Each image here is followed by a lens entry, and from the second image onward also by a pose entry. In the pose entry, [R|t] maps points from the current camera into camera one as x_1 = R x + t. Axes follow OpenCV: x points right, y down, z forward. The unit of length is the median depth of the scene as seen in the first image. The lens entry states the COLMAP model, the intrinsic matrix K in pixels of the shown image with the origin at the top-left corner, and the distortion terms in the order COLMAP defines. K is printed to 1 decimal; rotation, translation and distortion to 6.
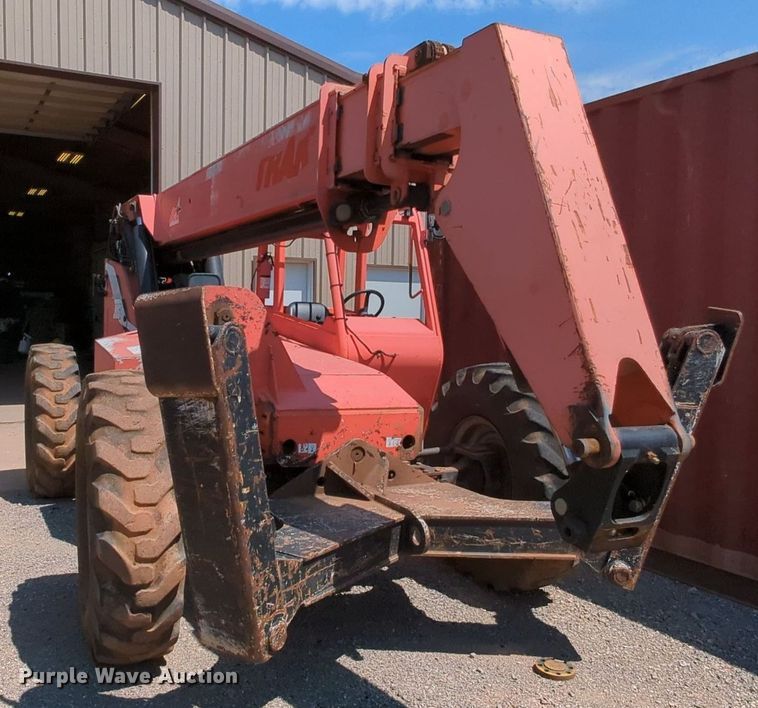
lens RADIAL K [[702.3, 0, 299.9], [0, 702.3, 368.6], [0, 0, 1]] dist [-0.020877, 0.017106]
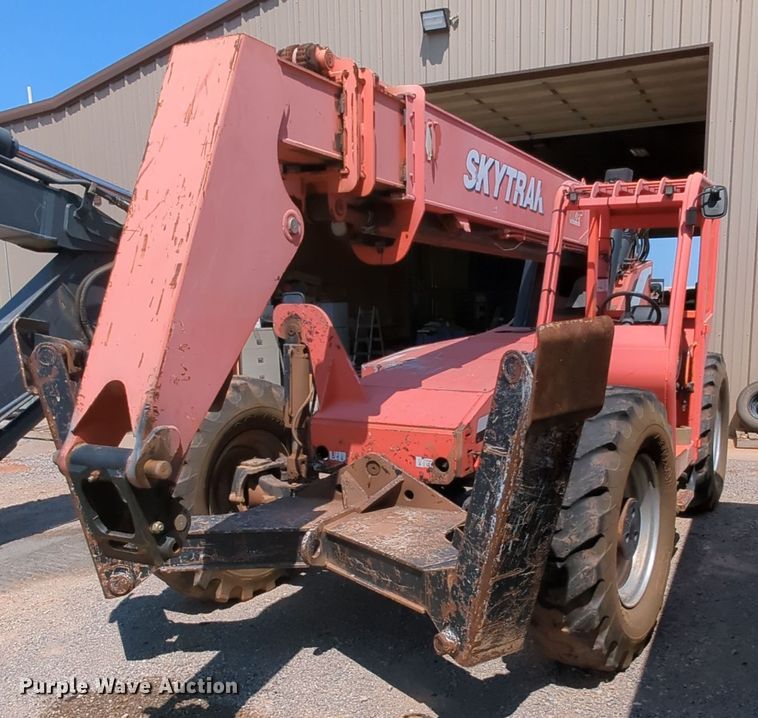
lens RADIAL K [[777.4, 0, 488.6], [0, 777.4, 442.6], [0, 0, 1]] dist [-0.008631, -0.000021]
pose [[0.682303, 0.101412, -0.724001, 1.025000], [-0.036067, 0.993795, 0.105213, -0.038882], [0.730179, -0.045675, 0.681727, 0.372686]]
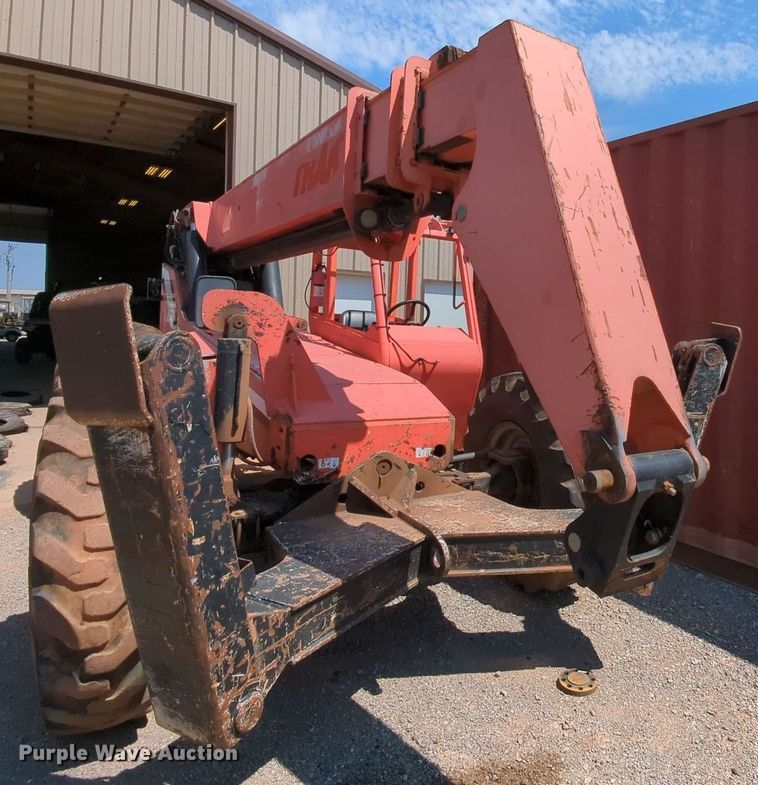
lens RADIAL K [[580.2, 0, 512.4], [0, 580.2, 339.1], [0, 0, 1]] dist [0.004747, -0.017970]
pose [[0.976580, 0.012933, 0.214766, 0.083450], [-0.002340, 0.998771, -0.049508, -0.015875], [-0.215142, 0.047846, 0.975410, 0.176689]]
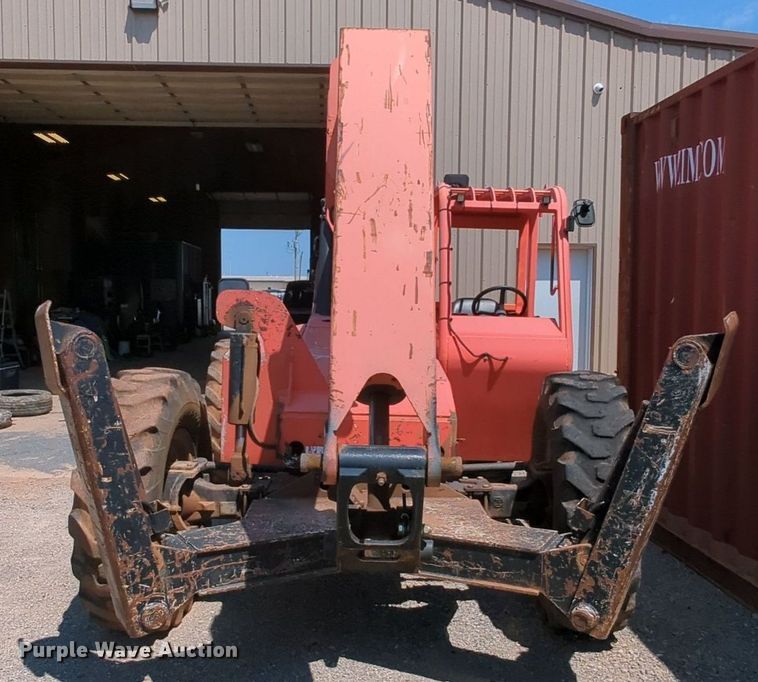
lens RADIAL K [[783.3, 0, 392.6], [0, 783.3, 368.3], [0, 0, 1]] dist [-0.019930, 0.004095]
pose [[0.925978, 0.028900, -0.376470, 0.536642], [-0.026243, 0.999581, 0.012184, -0.021545], [0.376664, -0.001402, 0.926349, 0.006949]]
